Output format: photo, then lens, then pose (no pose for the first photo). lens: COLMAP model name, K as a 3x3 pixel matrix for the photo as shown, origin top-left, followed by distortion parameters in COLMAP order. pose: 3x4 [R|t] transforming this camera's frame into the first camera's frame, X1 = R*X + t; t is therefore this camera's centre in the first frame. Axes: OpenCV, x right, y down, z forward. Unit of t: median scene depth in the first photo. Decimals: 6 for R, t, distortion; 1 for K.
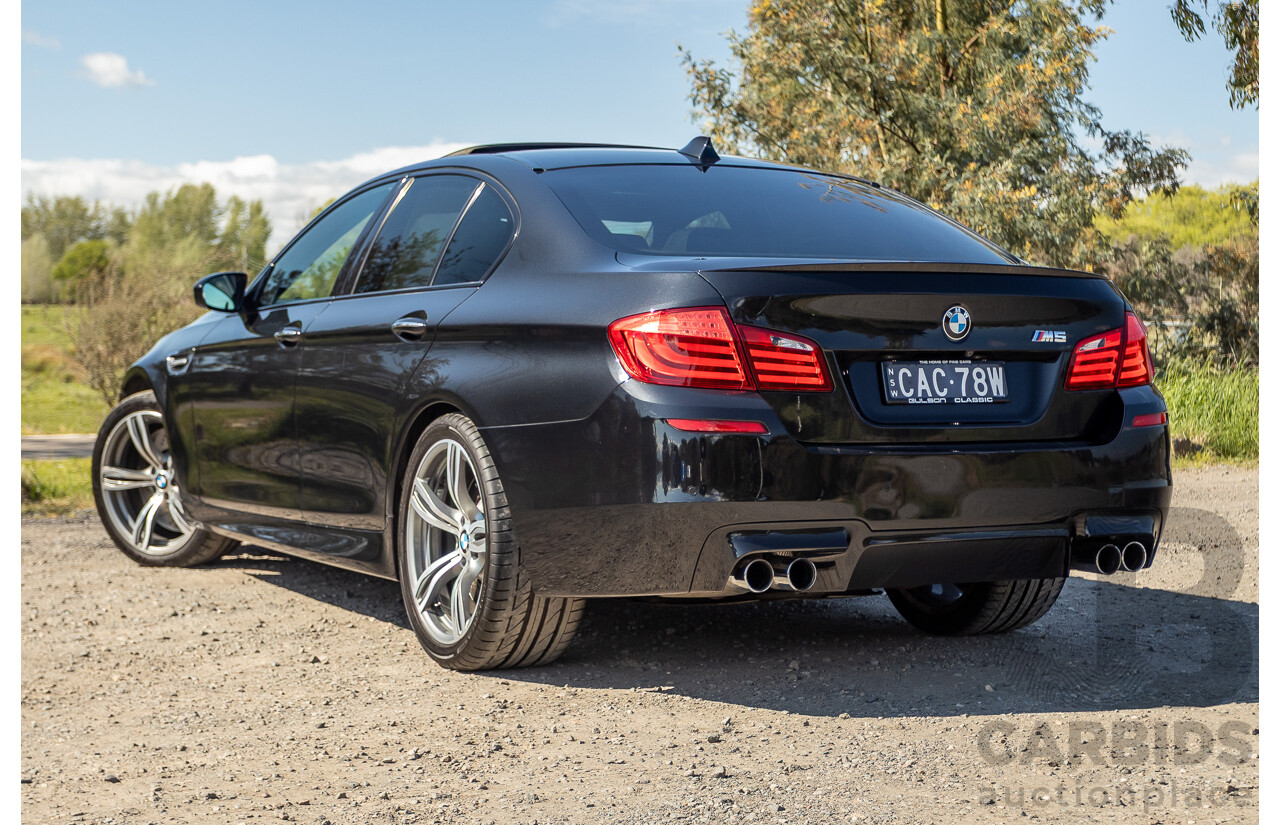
lens RADIAL K [[2302.4, 0, 640.0], [0, 2302.4, 412.5], [0, 0, 1]] dist [0.034143, -1.085583]
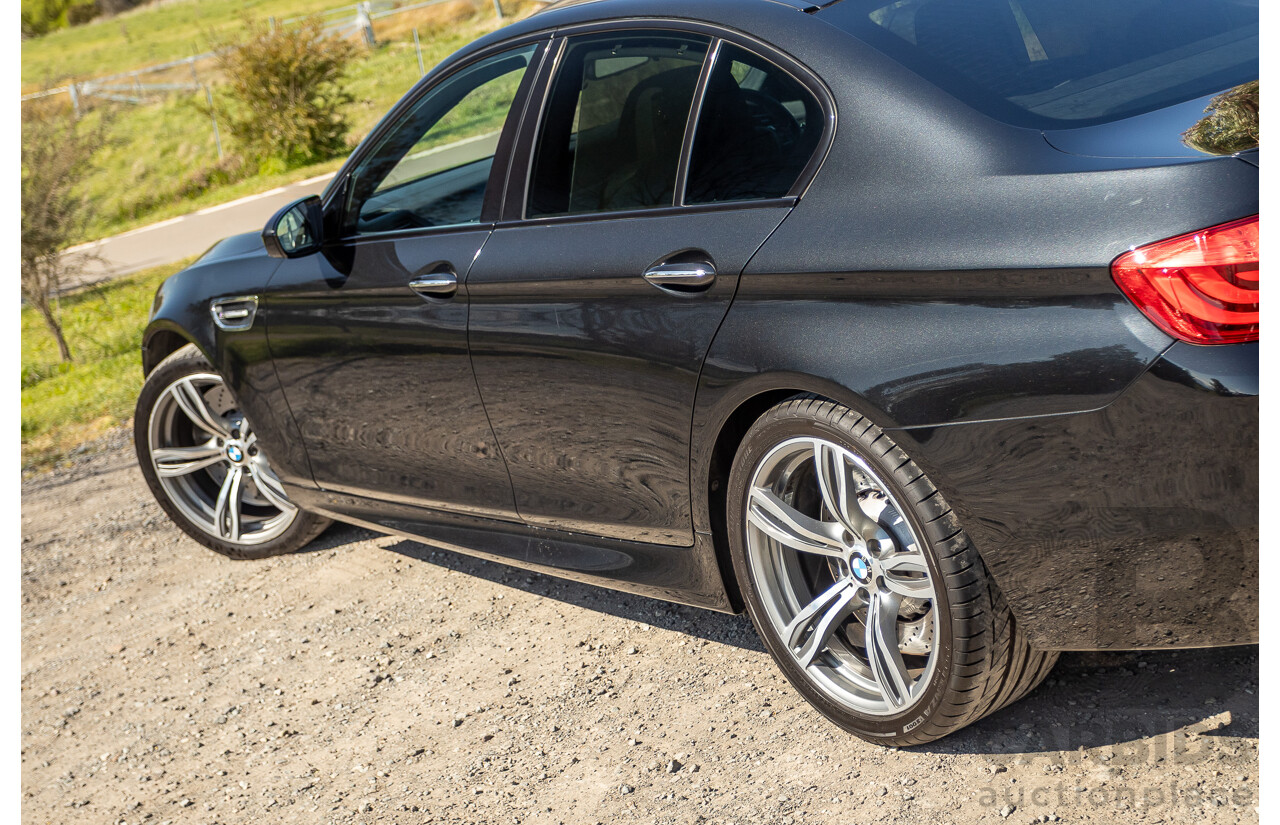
lens RADIAL K [[2167.7, 0, 640.0], [0, 2167.7, 412.5], [0, 0, 1]] dist [-0.019007, 0.099222]
pose [[0.966224, -0.246354, 0.075634, -0.187976], [0.228734, 0.955036, 0.188645, -0.135547], [-0.118707, -0.164973, 0.979129, 0.386530]]
